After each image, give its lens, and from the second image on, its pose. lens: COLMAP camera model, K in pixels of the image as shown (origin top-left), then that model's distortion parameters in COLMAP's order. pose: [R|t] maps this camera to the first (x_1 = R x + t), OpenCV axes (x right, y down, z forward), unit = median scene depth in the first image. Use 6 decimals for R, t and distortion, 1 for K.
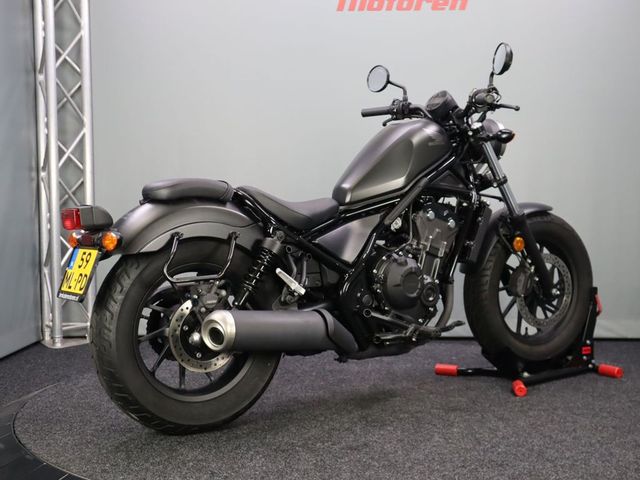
lens RADIAL K [[950.9, 0, 324.7], [0, 950.9, 244.1], [0, 0, 1]] dist [0.048895, 0.000000]
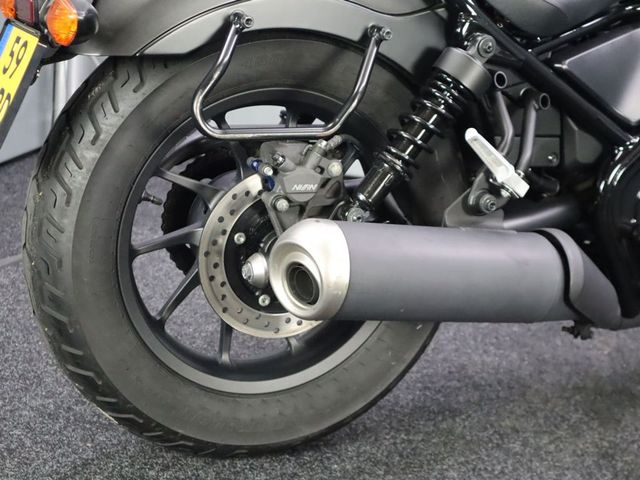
lens RADIAL K [[1160.9, 0, 341.3], [0, 1160.9, 230.5], [0, 0, 1]] dist [-0.030181, 0.000000]
pose [[0.983854, 0.139480, -0.112146, -0.041112], [-0.113906, 0.971312, 0.208757, -0.029952], [0.138046, -0.192612, 0.971516, 0.485971]]
